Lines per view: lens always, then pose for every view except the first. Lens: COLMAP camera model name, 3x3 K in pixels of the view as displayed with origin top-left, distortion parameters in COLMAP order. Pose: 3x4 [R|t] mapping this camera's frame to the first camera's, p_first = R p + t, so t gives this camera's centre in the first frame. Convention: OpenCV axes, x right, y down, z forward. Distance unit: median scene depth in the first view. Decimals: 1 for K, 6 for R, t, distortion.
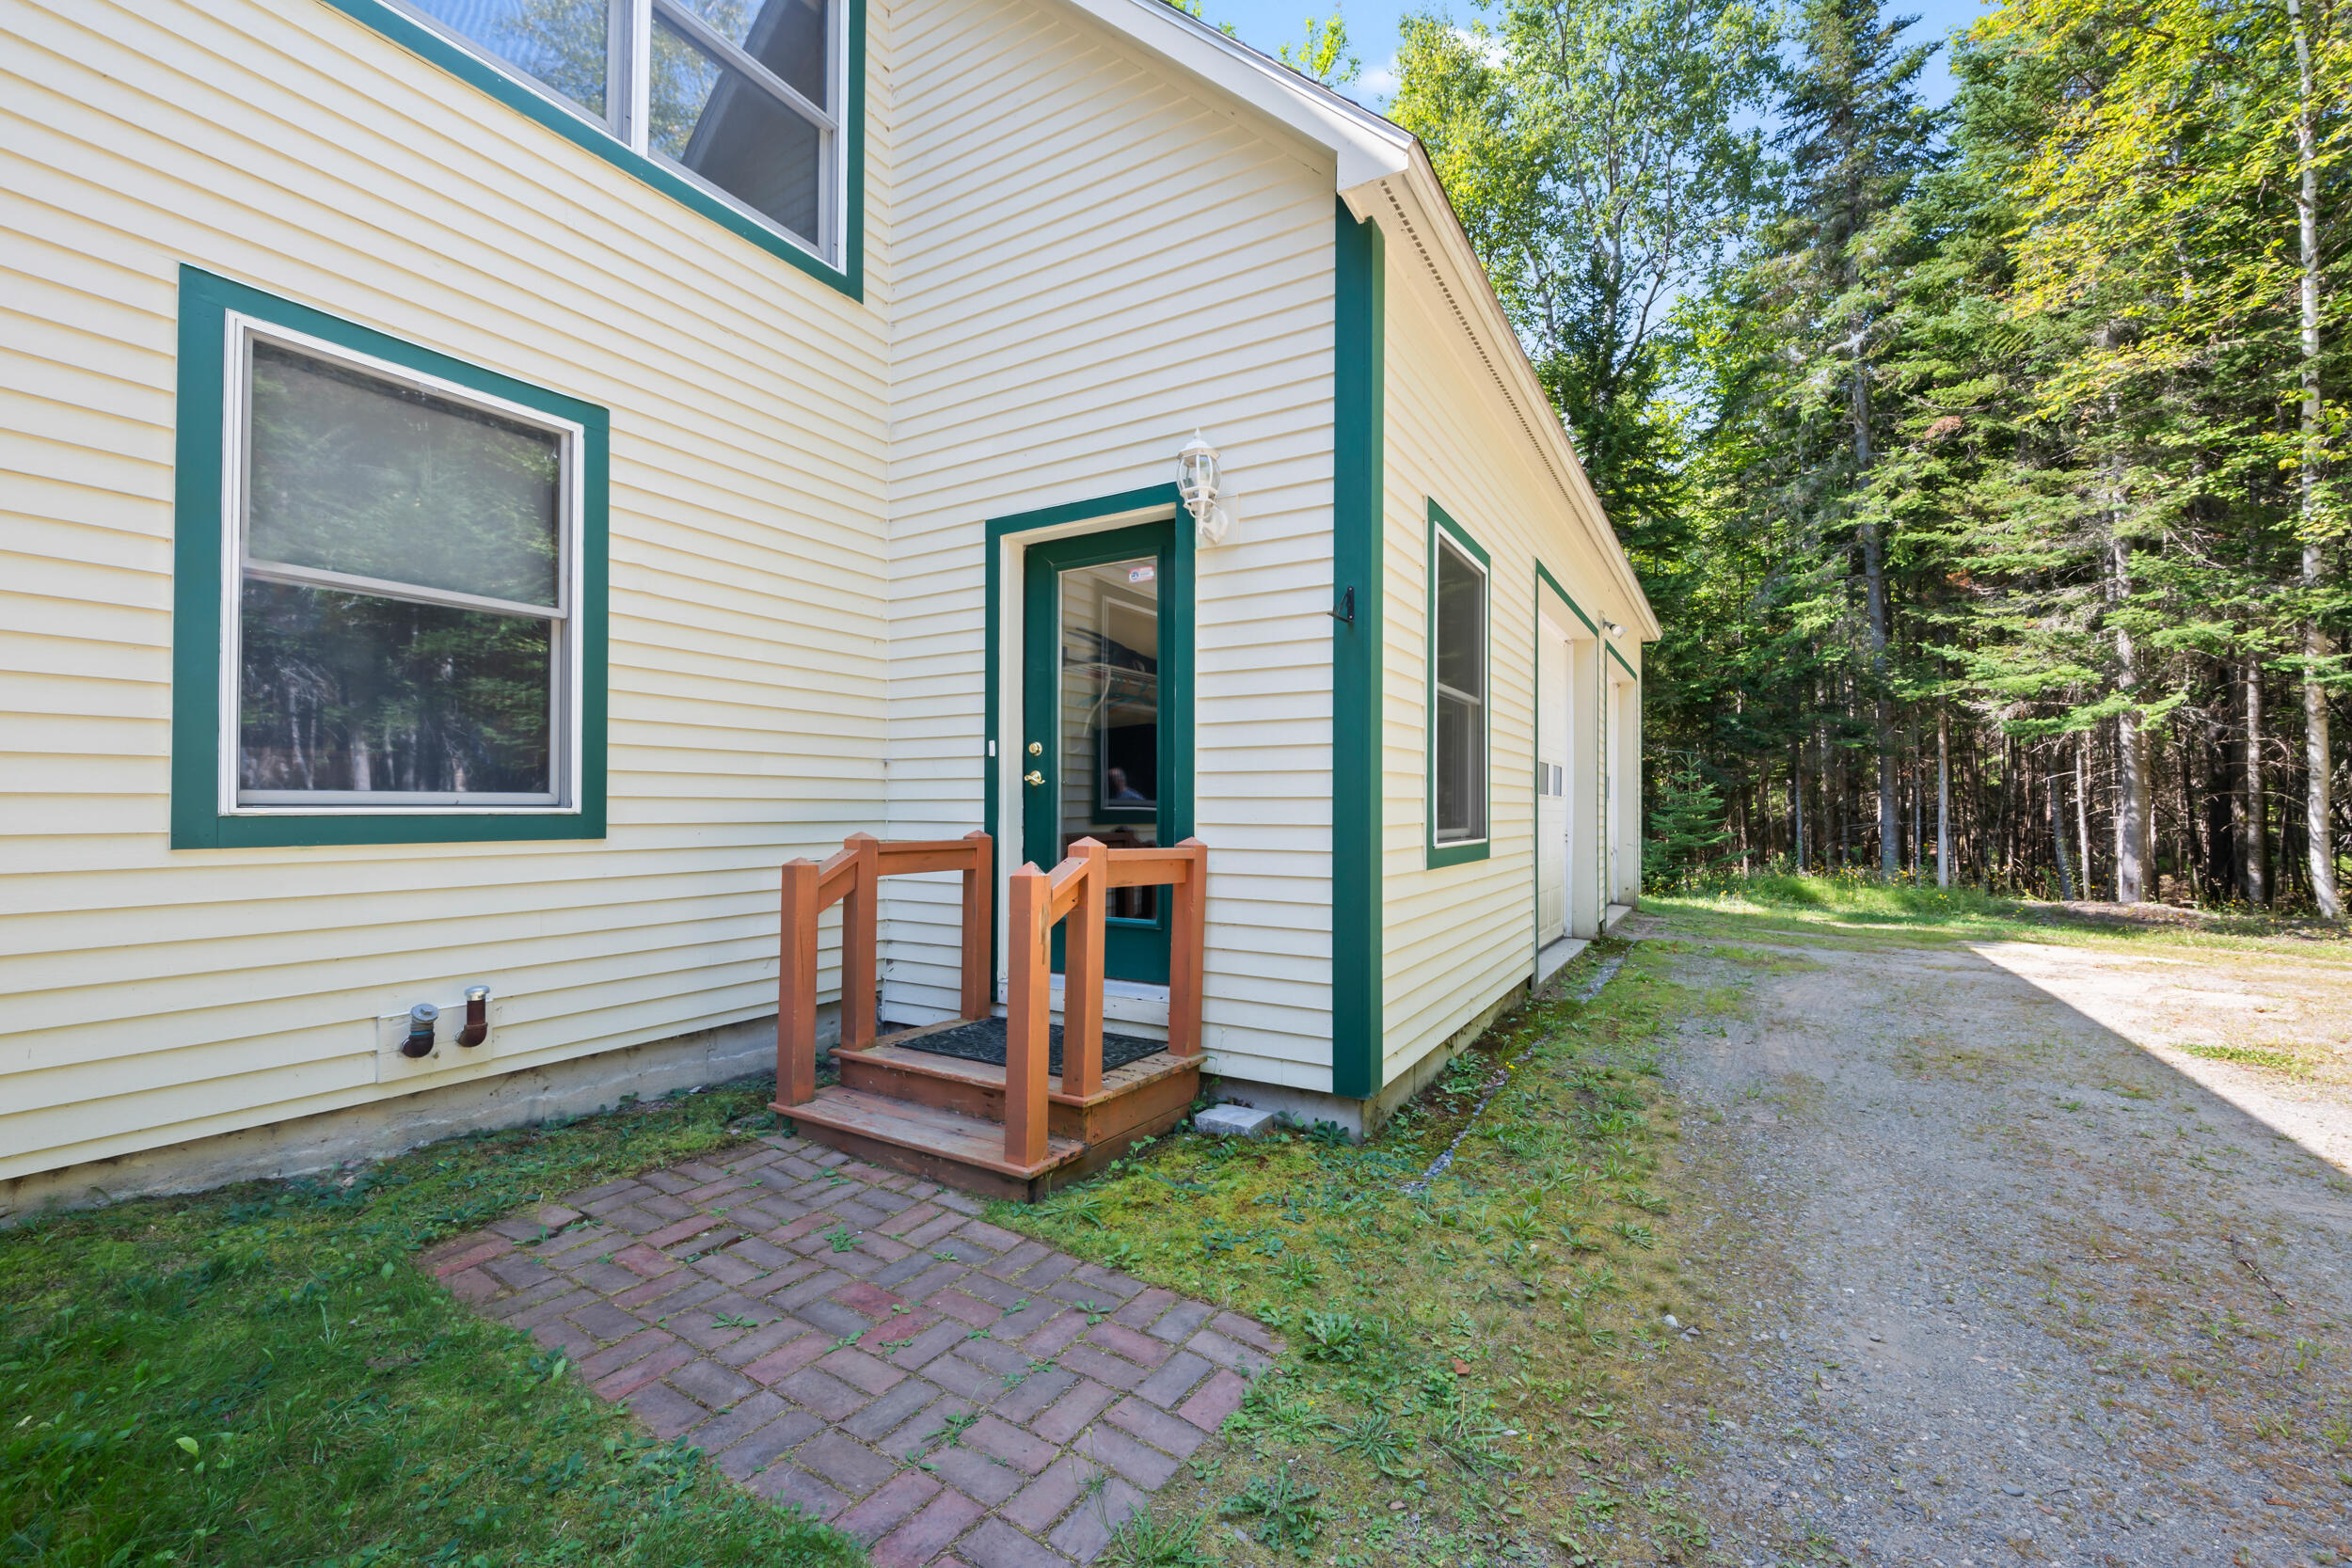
lens RADIAL K [[928.1, 0, 1215.2], [0, 928.1, 788.1], [0, 0, 1]] dist [-0.001766, -0.000328]
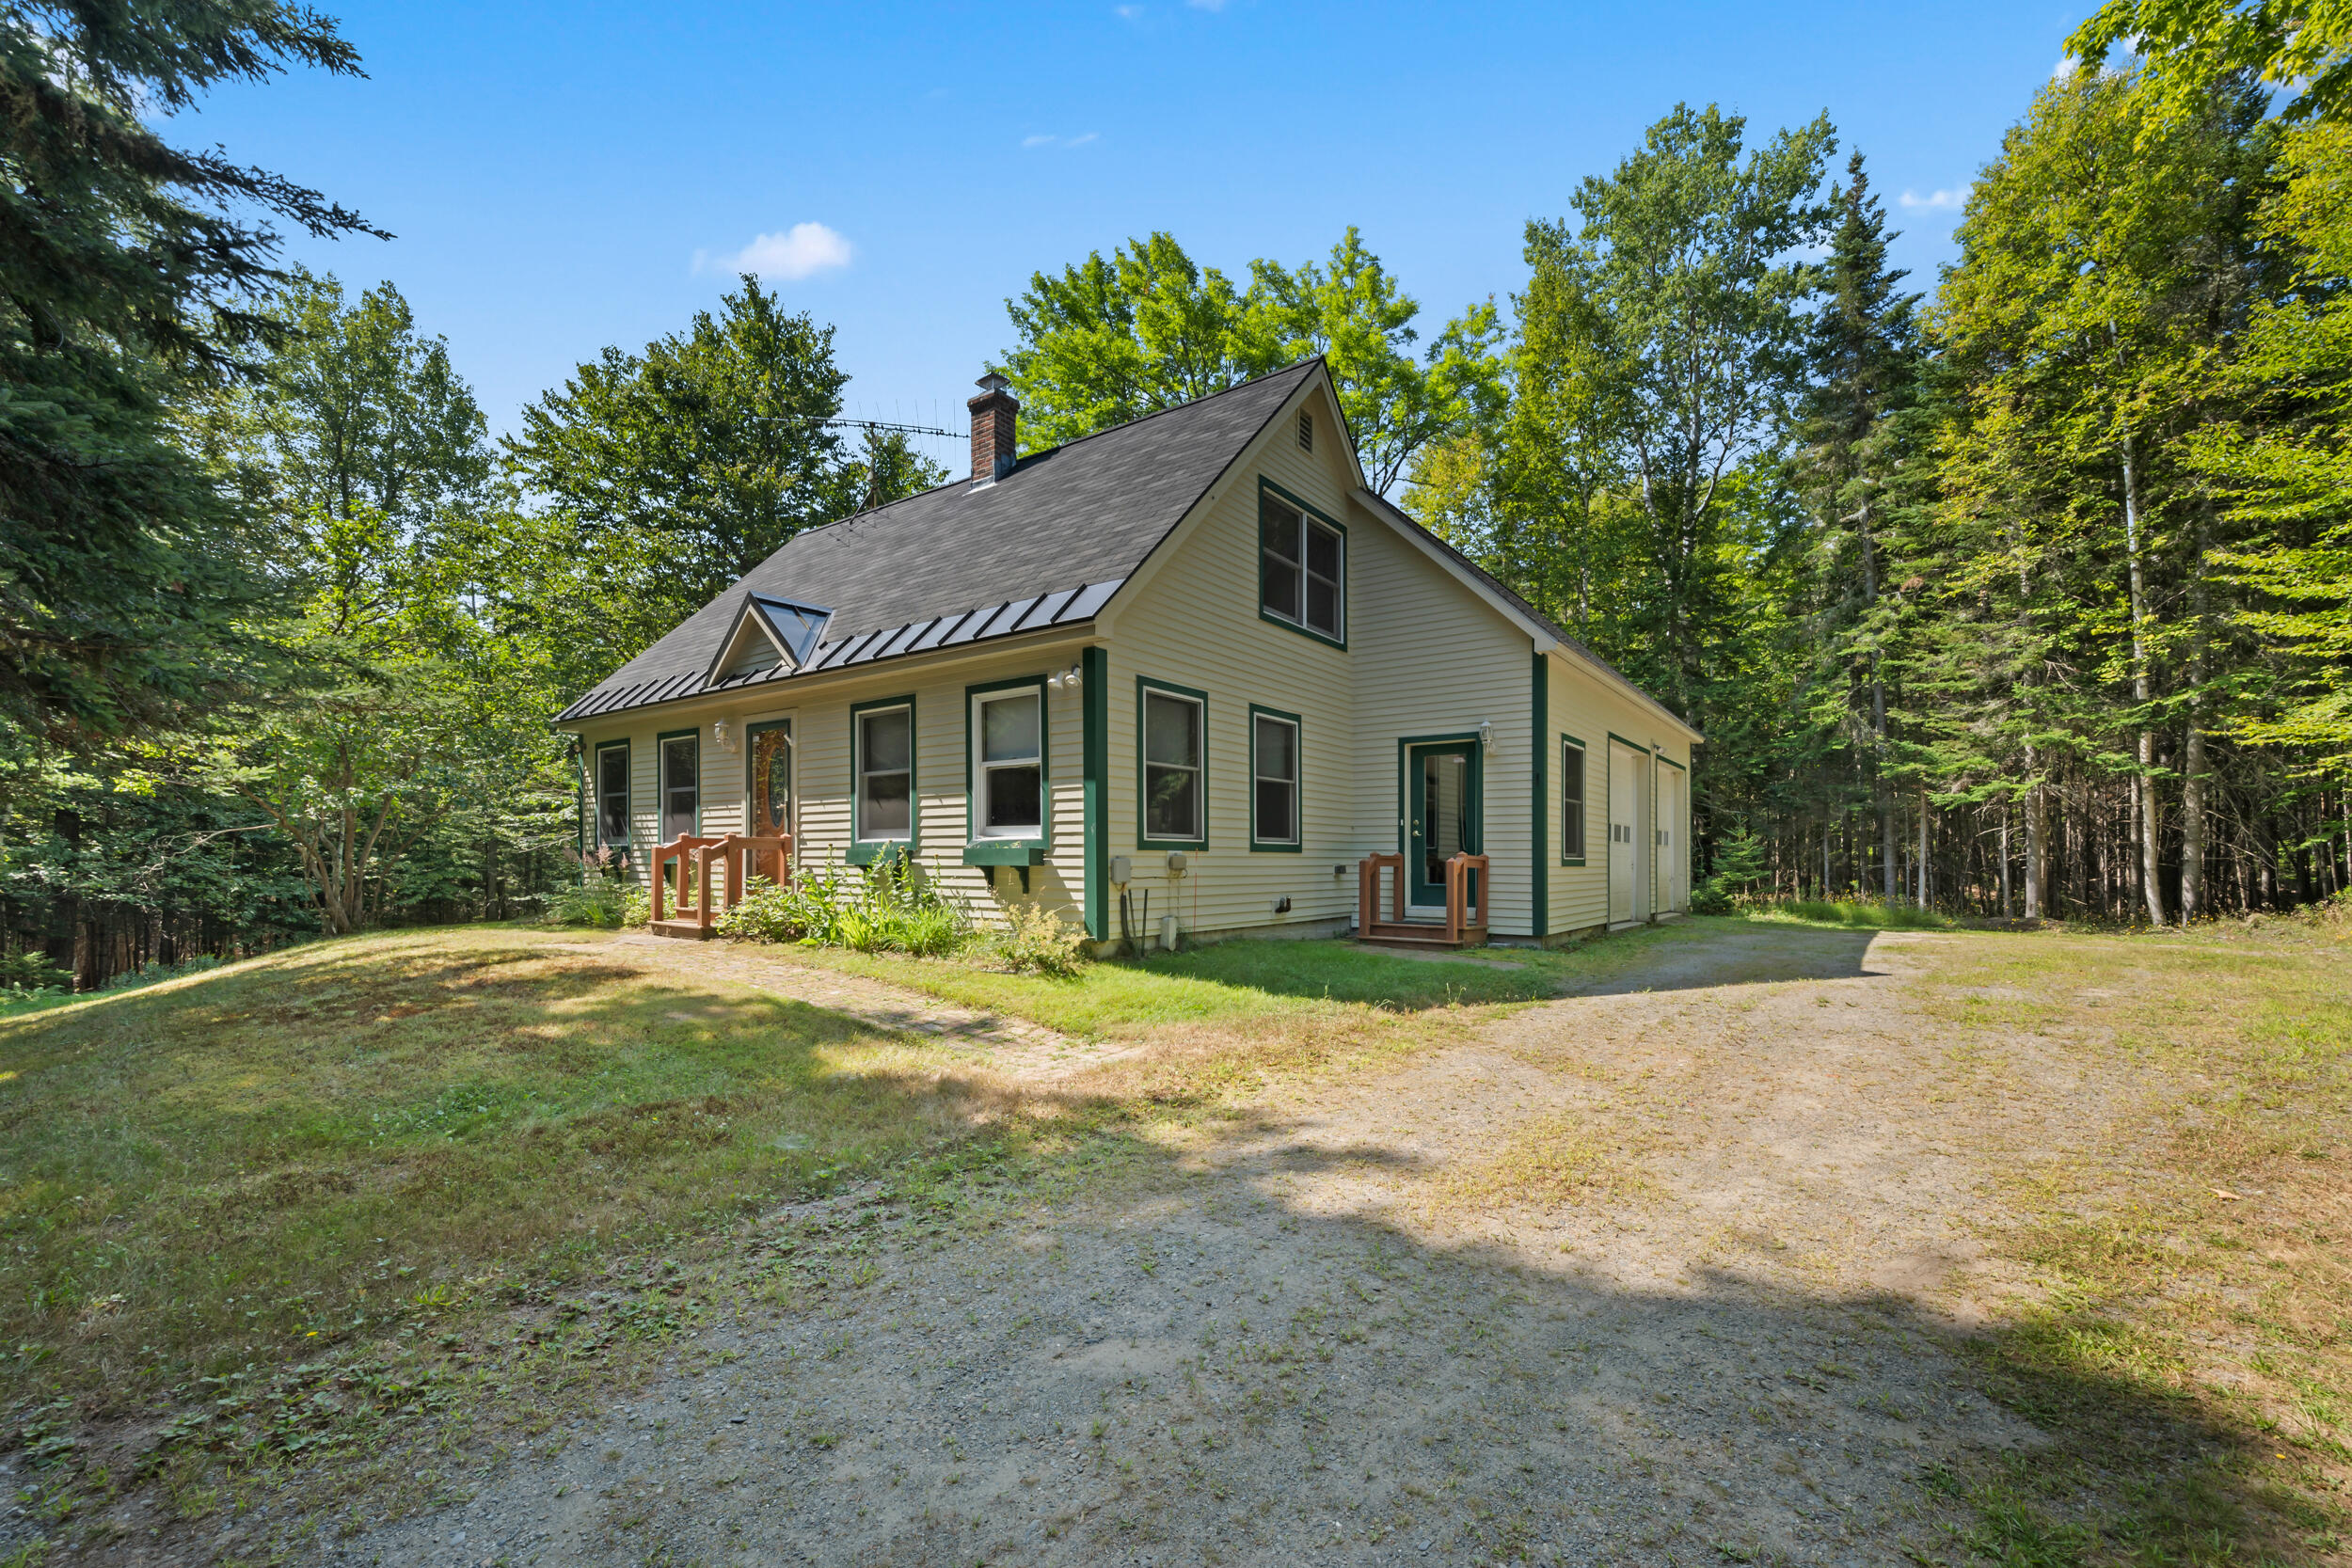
lens RADIAL K [[954.6, 0, 1213.9], [0, 954.6, 838.1], [0, 0, 1]] dist [-0.038813, 0.011020]
pose [[0.995231, -0.003082, -0.097500, -0.515982], [0.002782, 0.999991, -0.003211, 0.010389], [0.097509, 0.002924, 0.995230, -1.872978]]
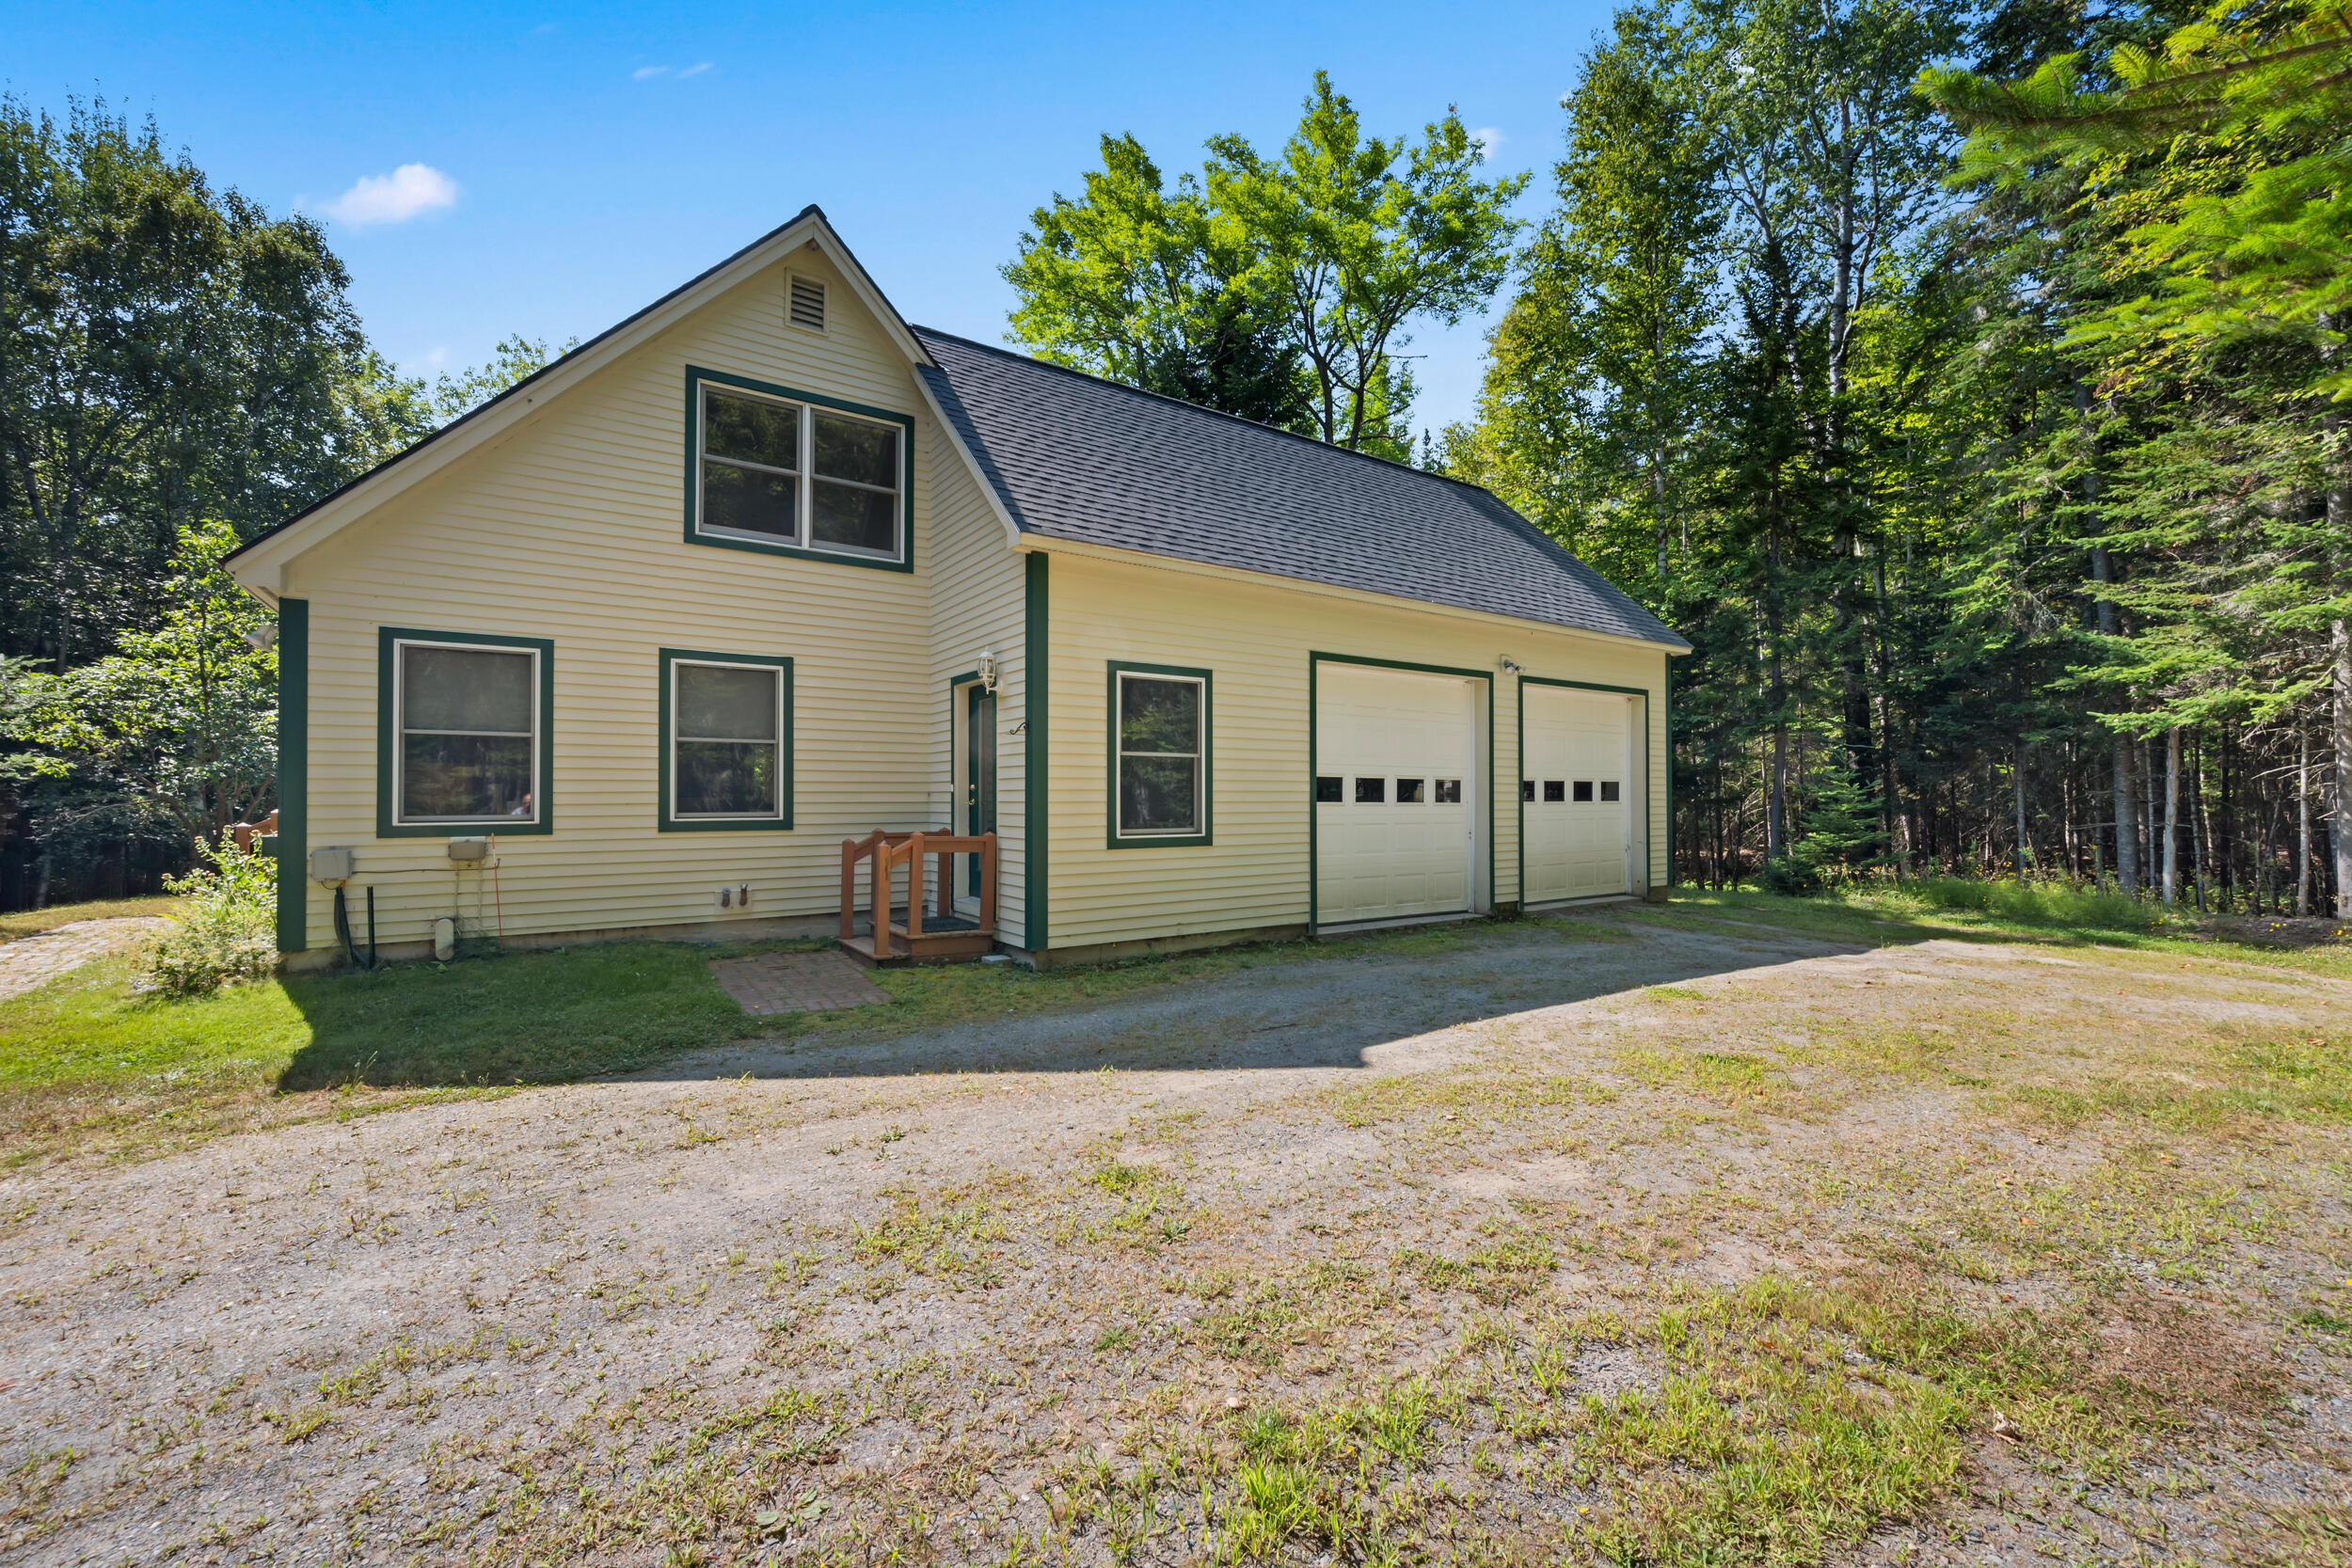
lens RADIAL K [[910.5, 0, 1171.6], [0, 910.5, 780.6], [0, 0, 1]] dist [-0.007495, -0.000140]
pose [[0.901316, -0.015467, -0.432887, 1.137688], [0.015683, 0.999872, -0.003073, -0.047440], [0.432879, -0.004019, 0.901443, -0.658107]]
